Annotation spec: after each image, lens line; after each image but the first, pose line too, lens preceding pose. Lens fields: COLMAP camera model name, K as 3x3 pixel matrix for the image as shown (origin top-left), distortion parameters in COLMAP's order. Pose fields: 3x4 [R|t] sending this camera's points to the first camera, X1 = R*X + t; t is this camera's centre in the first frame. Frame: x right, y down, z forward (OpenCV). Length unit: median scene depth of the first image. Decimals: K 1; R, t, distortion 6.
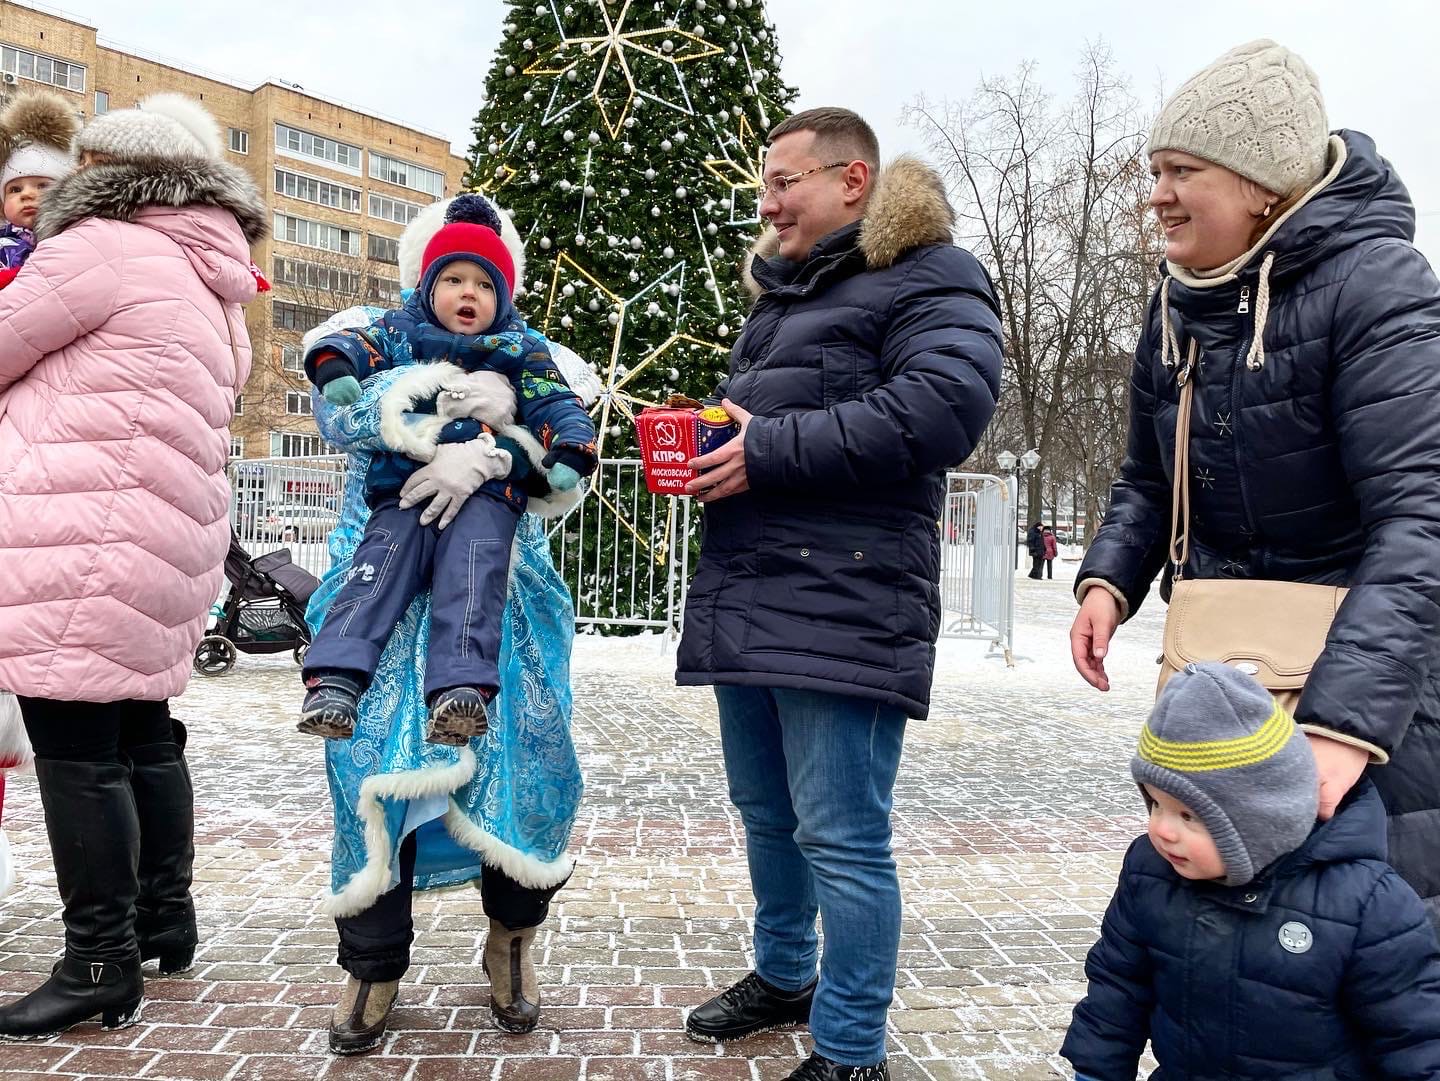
lens RADIAL K [[1167.8, 0, 720.0], [0, 1167.8, 540.5], [0, 0, 1]] dist [0.065994, -0.094027]
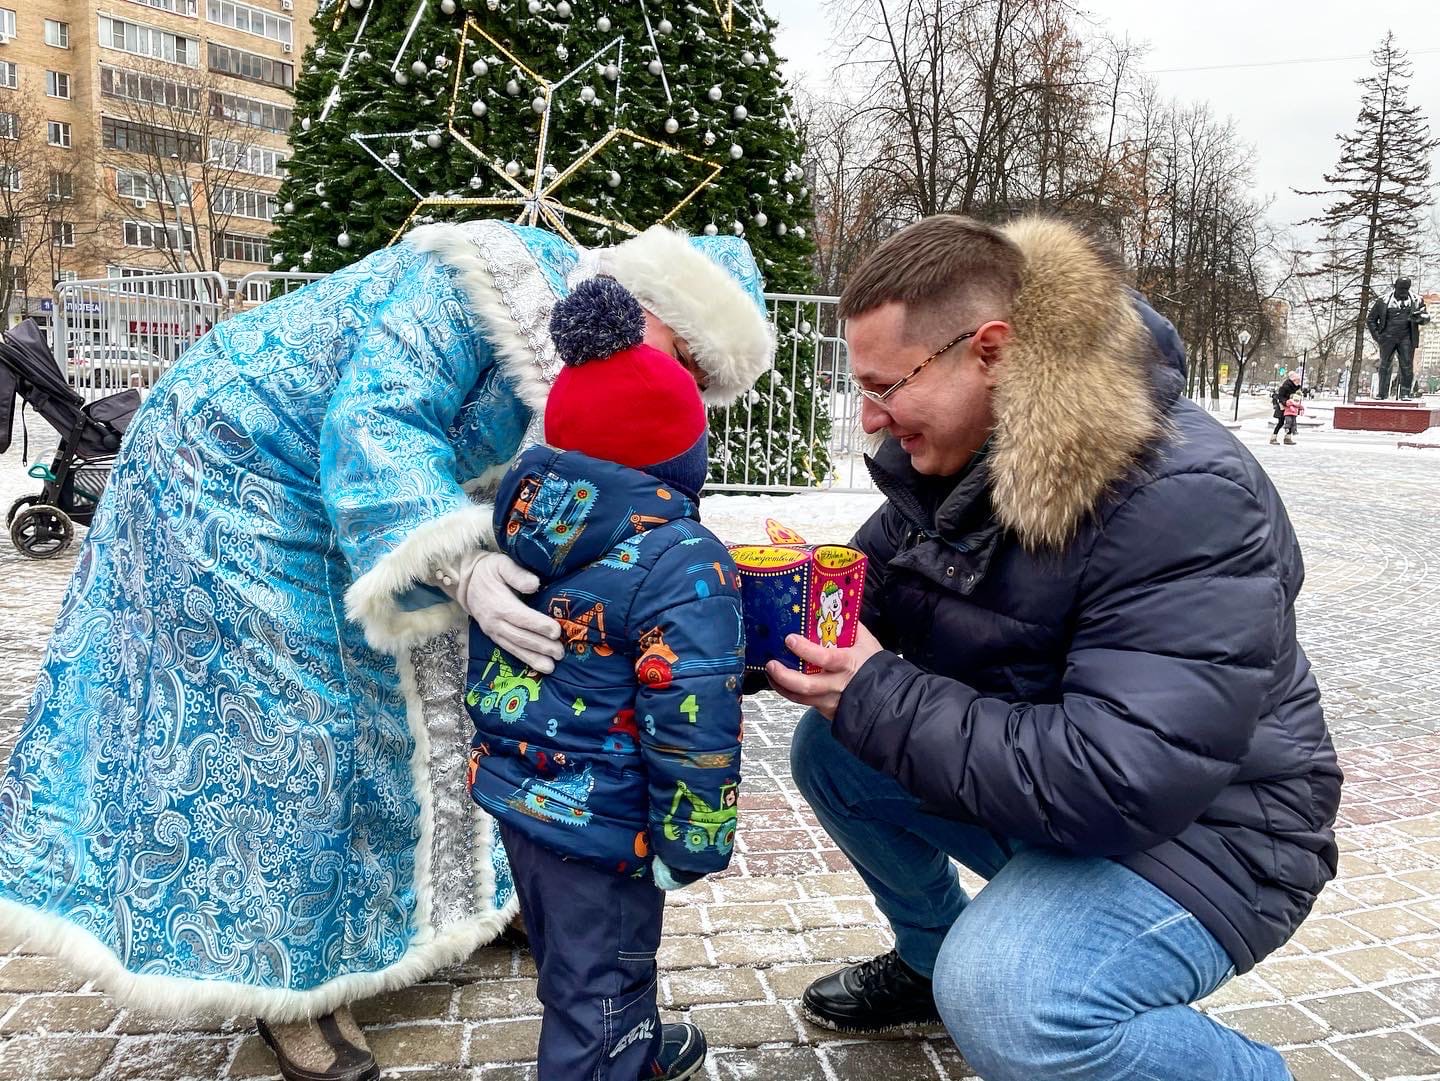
lens RADIAL K [[1167.8, 0, 720.0], [0, 1167.8, 540.5], [0, 0, 1]] dist [0.065994, -0.094027]
pose [[0.994522, -0.011512, 0.103887, -0.052909], [-0.001864, 0.991804, 0.127754, 0.004016], [-0.104507, -0.127248, 0.986350, 0.143979]]
